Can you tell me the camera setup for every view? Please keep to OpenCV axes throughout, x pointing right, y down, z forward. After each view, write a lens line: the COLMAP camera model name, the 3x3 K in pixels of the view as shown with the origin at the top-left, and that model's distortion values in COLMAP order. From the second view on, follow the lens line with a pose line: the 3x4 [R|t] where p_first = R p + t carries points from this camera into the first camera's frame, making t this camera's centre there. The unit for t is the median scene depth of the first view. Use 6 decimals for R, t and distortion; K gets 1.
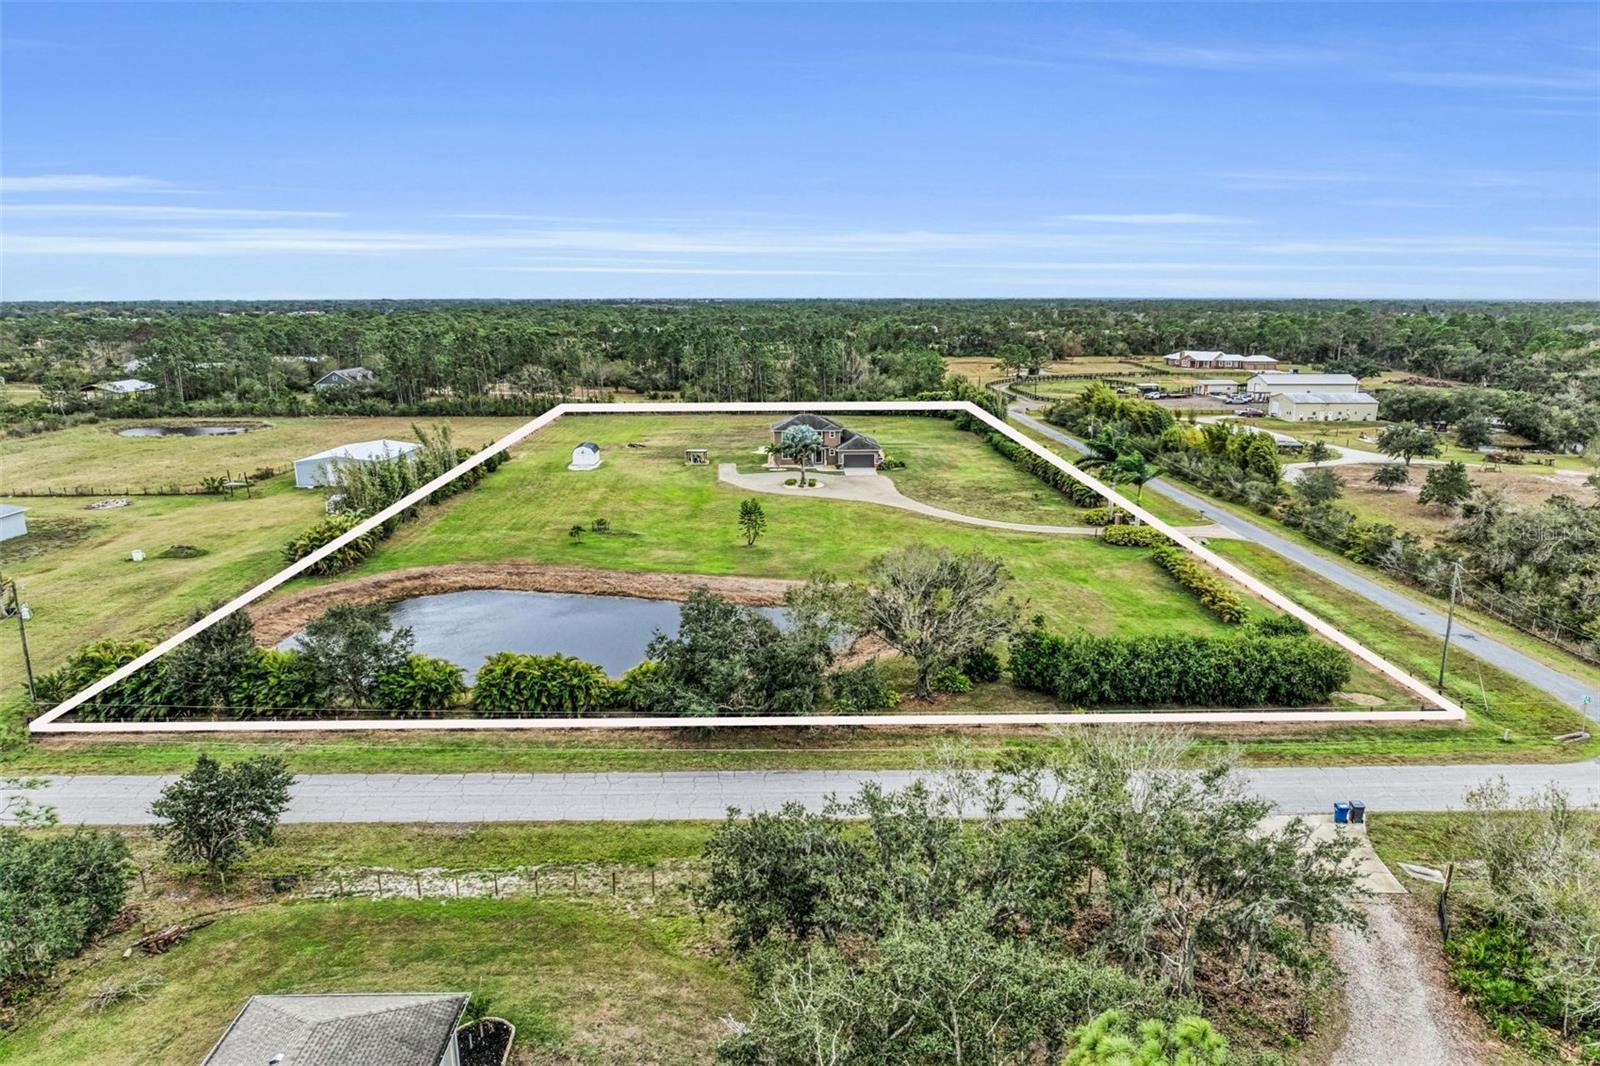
lens RADIAL K [[1132.7, 0, 802.9], [0, 1132.7, 532.3], [0, 0, 1]] dist [-0.014117, -0.009595]
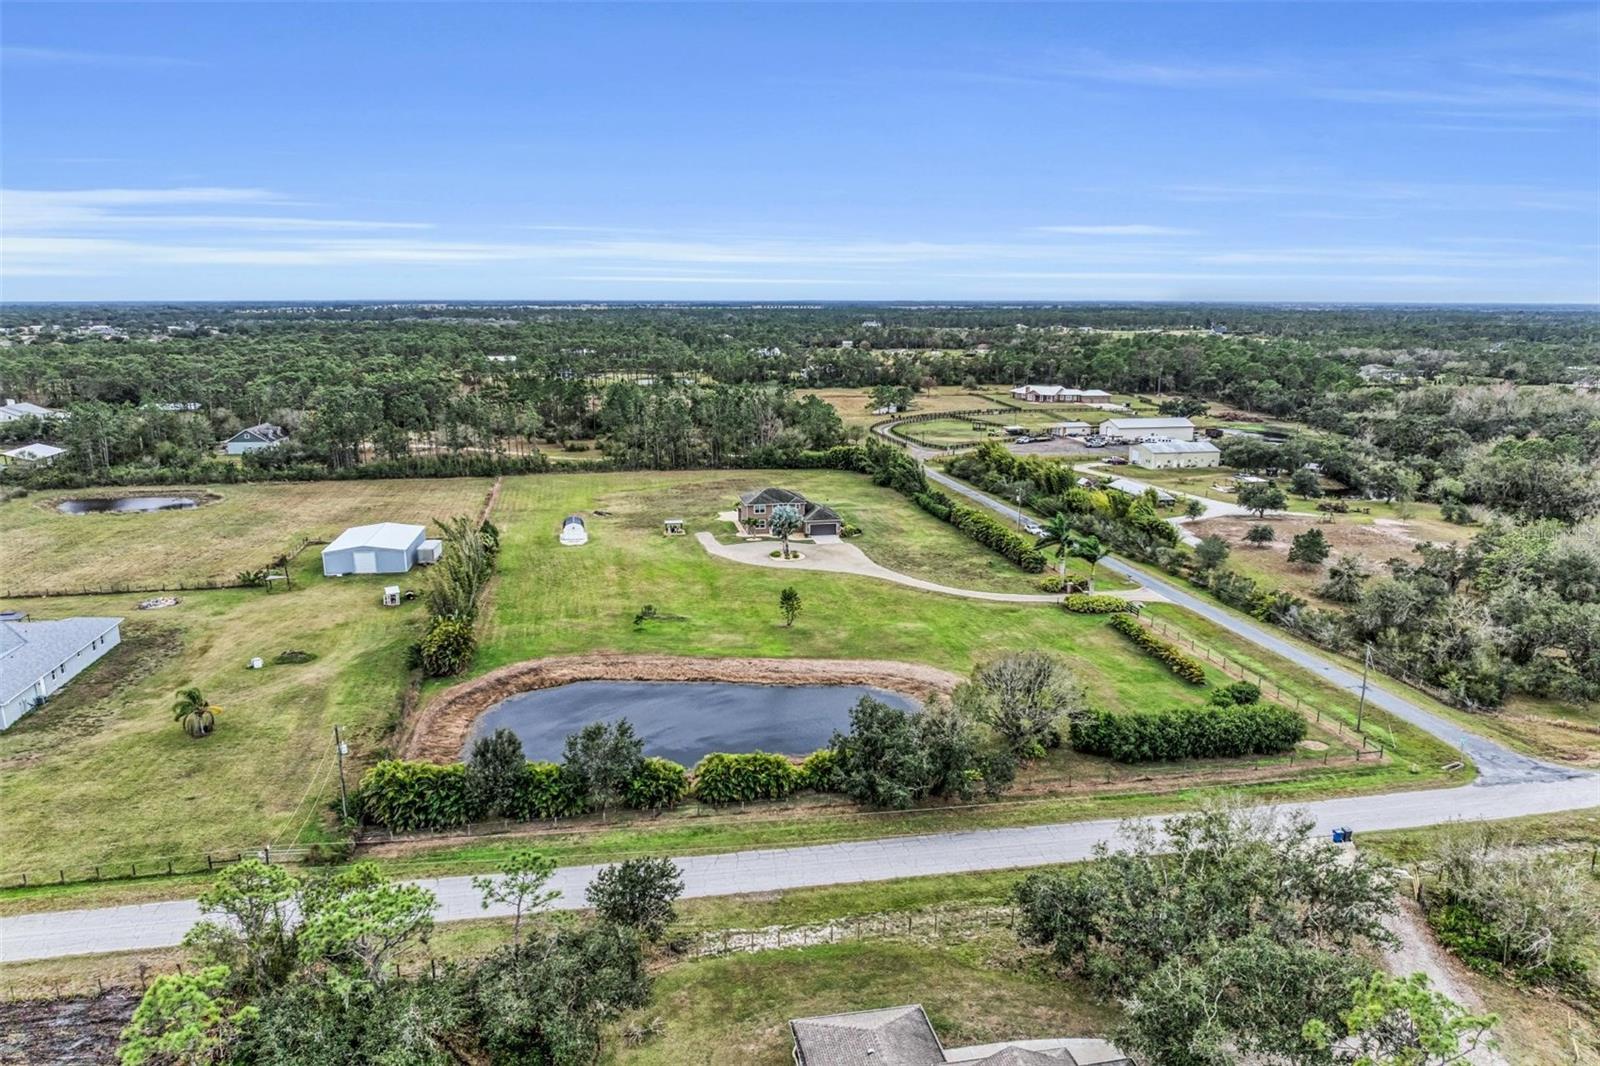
lens RADIAL K [[1132.7, 0, 802.9], [0, 1132.7, 532.3], [0, 0, 1]] dist [-0.014117, -0.009595]
pose [[0.986002, -0.031891, 0.163654, -0.193850], [0.032012, 0.999486, 0.001898, -0.076956], [-0.163630, 0.003368, 0.986516, -0.159232]]
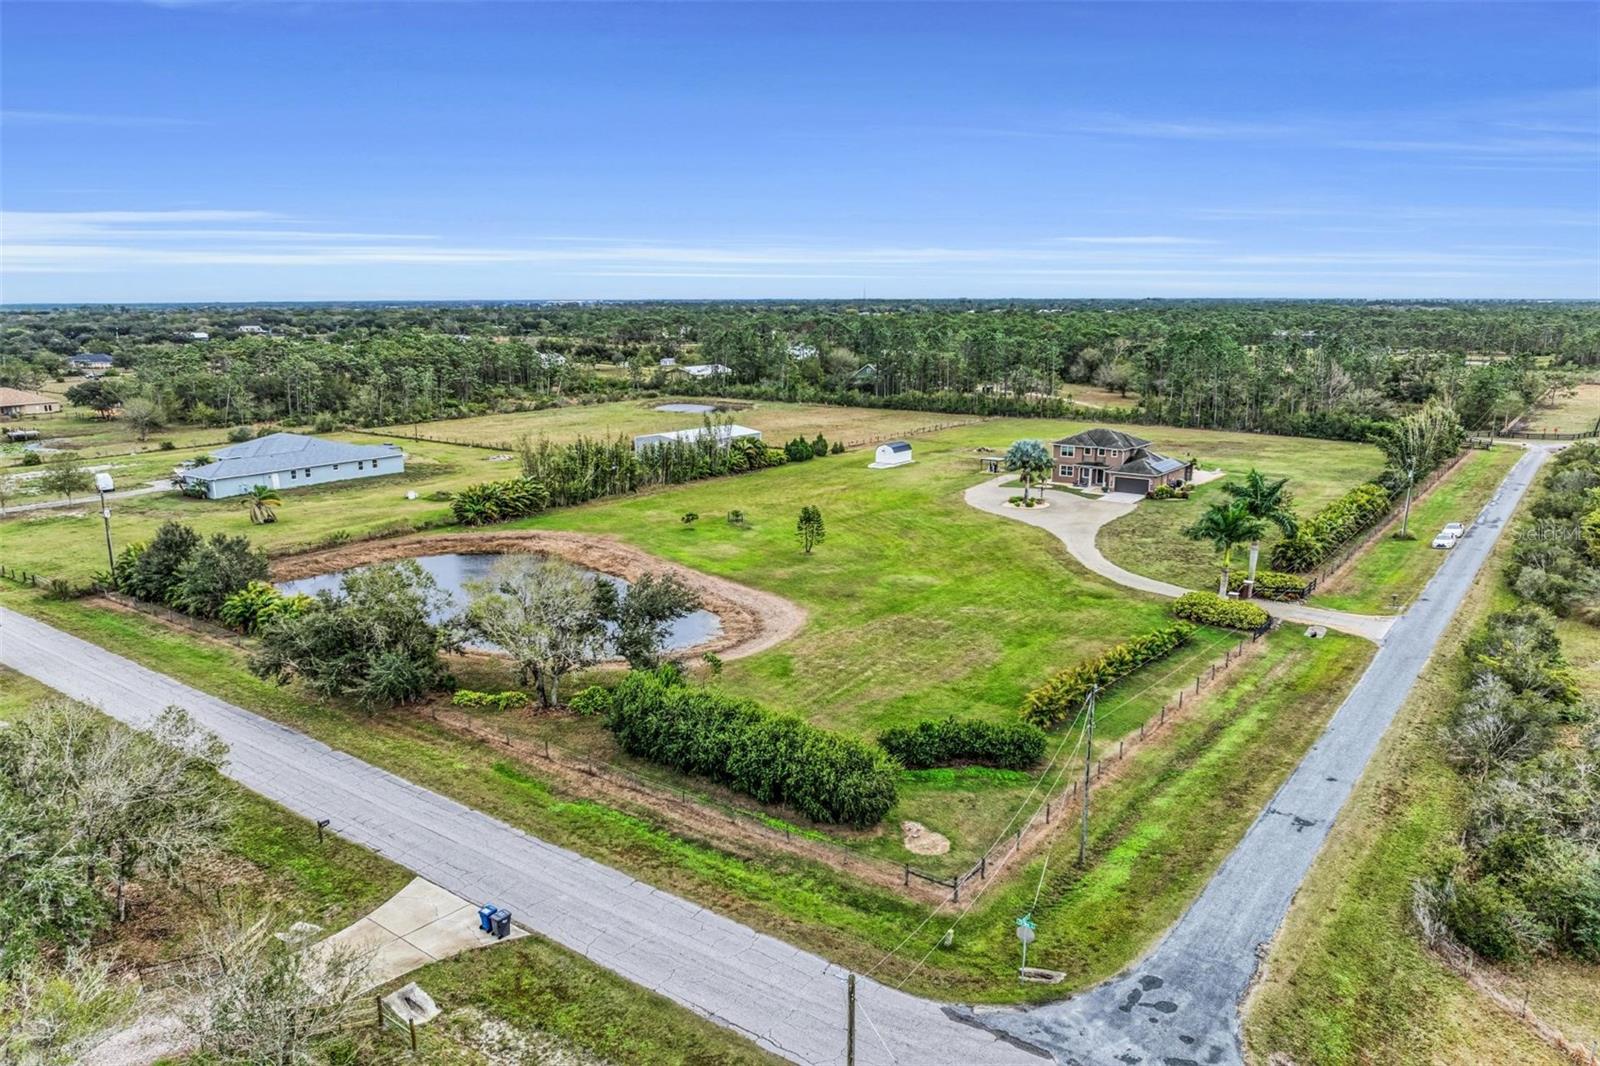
lens RADIAL K [[1132.7, 0, 802.9], [0, 1132.7, 532.3], [0, 0, 1]] dist [-0.014117, -0.009595]
pose [[0.786899, 0.125559, -0.604173, 0.461213], [-0.126011, 0.991145, 0.041858, -0.039760], [0.604079, 0.043194, 0.795753, 0.191650]]
